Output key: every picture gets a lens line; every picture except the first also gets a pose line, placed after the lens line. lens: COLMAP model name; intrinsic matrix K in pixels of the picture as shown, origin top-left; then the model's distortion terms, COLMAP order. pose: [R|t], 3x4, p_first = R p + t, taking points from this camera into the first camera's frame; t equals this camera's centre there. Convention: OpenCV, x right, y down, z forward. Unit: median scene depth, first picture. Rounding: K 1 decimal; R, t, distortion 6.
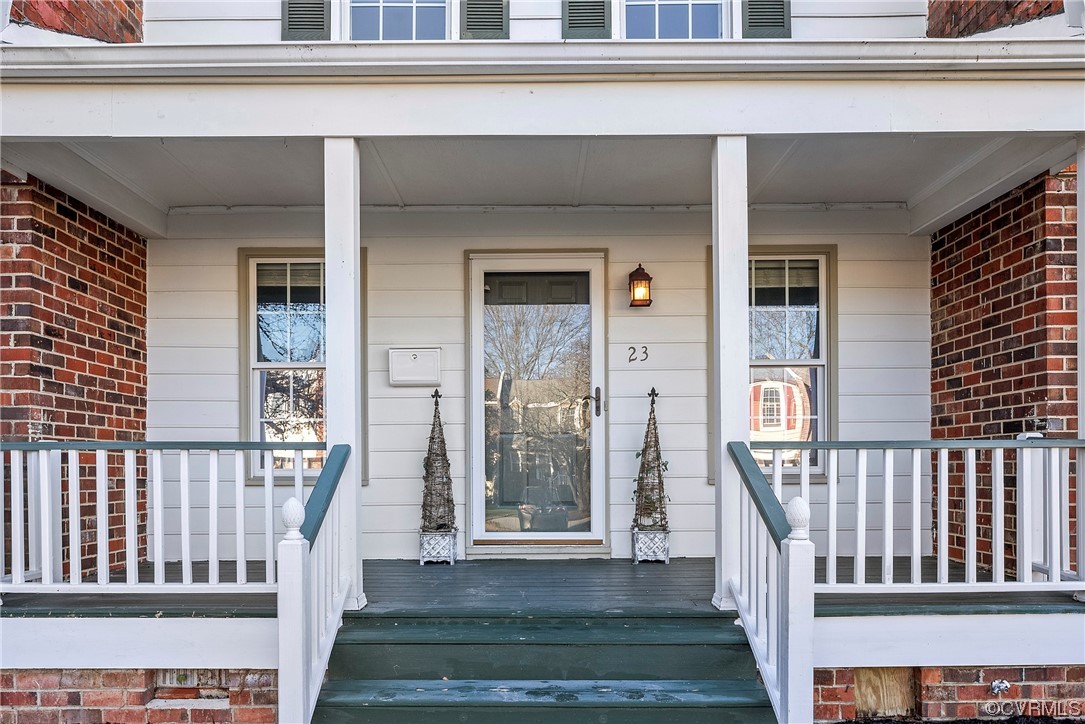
lens RADIAL K [[755.1, 0, 542.4], [0, 755.1, 467.3], [0, 0, 1]] dist [-0.003362, -0.001267]
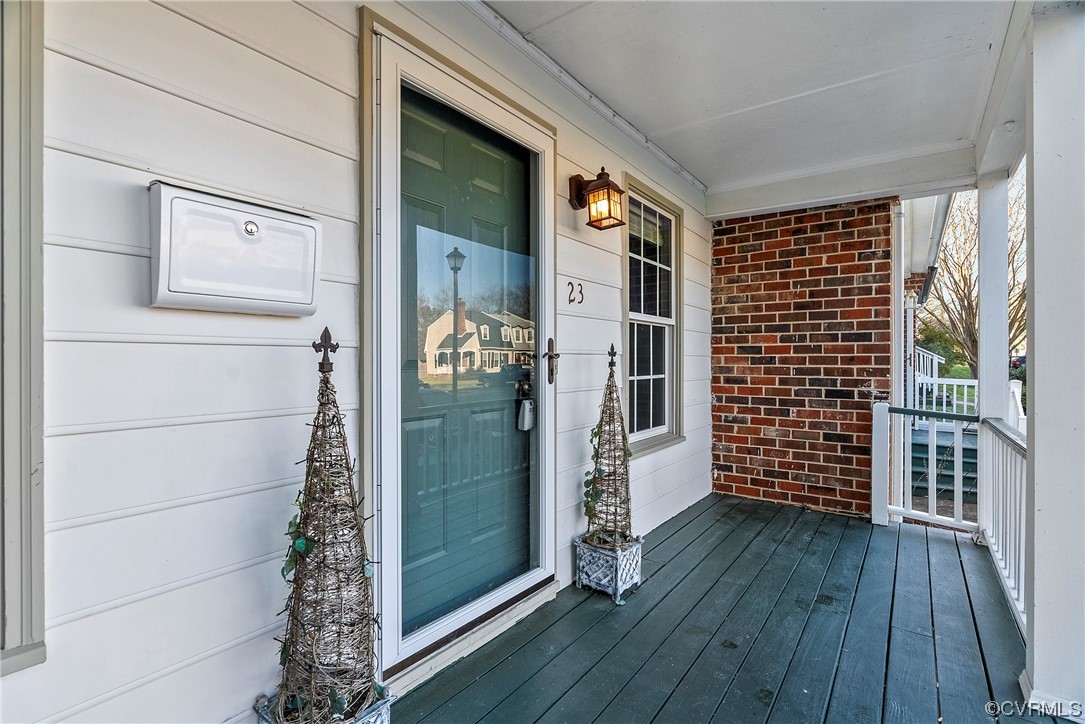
lens RADIAL K [[496.5, 0, 542.5], [0, 496.5, 362.0], [0, 0, 1]] dist [-0.014362, 0.001341]
pose [[0.597420, 0.004382, 0.801916, -0.274427], [-0.004195, 0.999988, -0.002340, -0.087362], [-0.801917, -0.001966, 0.597432, 0.773544]]
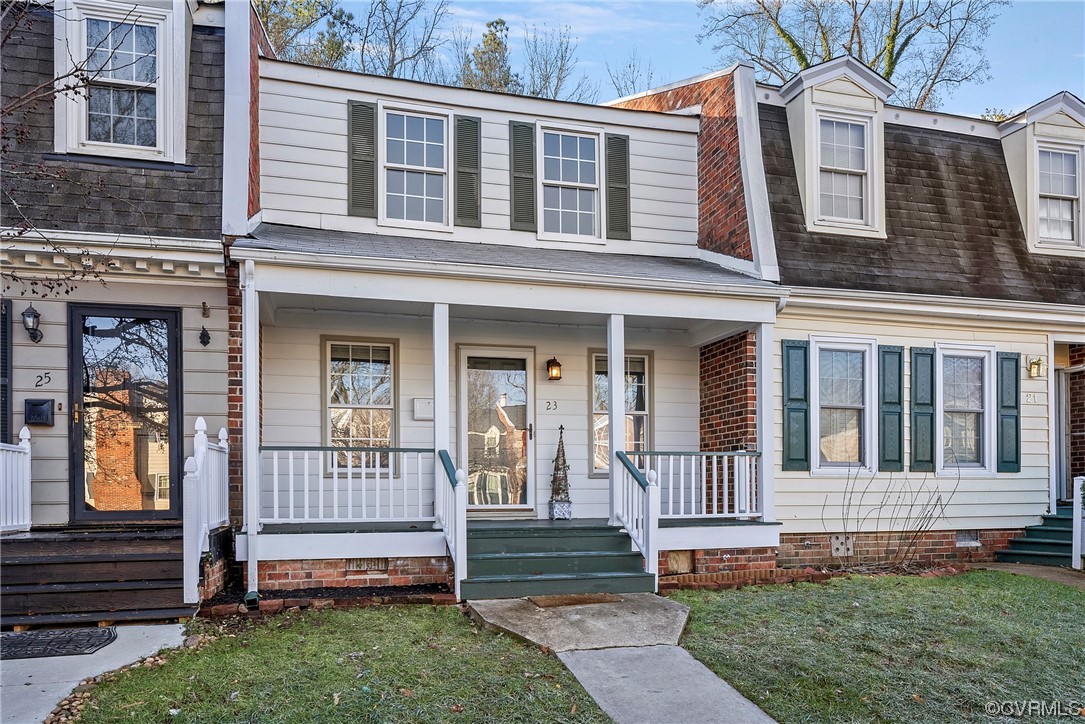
lens RADIAL K [[778.4, 0, 542.3], [0, 778.4, 503.4], [0, 0, 1]] dist [-0.000722, -0.000013]
pose [[0.963018, -0.003776, 0.269412, -0.409678], [0.002621, 0.999986, 0.004646, 0.076893], [-0.269426, -0.003768, 0.963014, -0.810162]]
